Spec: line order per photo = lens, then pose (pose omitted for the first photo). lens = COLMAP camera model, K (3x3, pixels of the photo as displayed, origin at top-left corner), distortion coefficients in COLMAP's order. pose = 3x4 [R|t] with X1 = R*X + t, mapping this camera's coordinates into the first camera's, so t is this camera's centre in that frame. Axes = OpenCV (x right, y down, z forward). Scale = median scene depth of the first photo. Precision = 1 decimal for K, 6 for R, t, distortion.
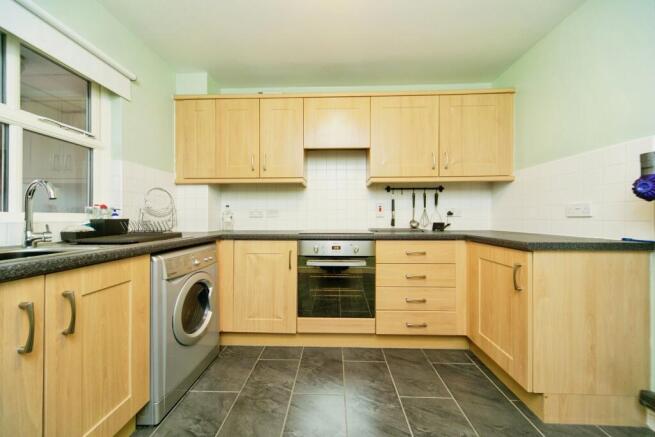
lens RADIAL K [[221.2, 0, 327.6], [0, 221.2, 217.8], [0, 0, 1]] dist [0.000585, -0.000186]
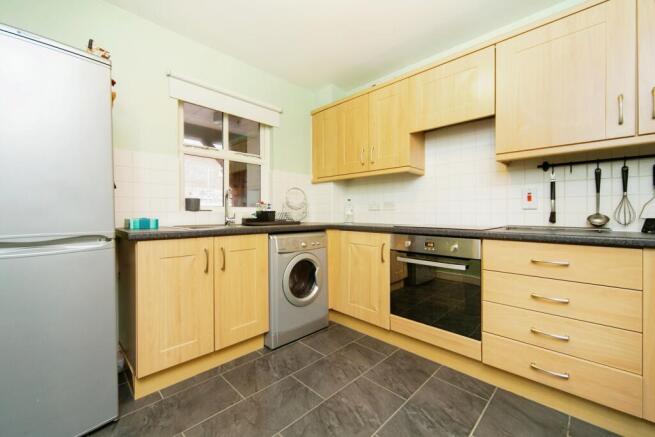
lens RADIAL K [[264.8, 0, 327.1], [0, 264.8, 215.2], [0, 0, 1]] dist [-0.011937, -0.000074]
pose [[0.727742, 0.008268, -0.685801, 0.446109], [-0.003162, 0.999957, 0.008700, 0.013572], [0.685844, -0.004163, 0.727737, -0.018694]]
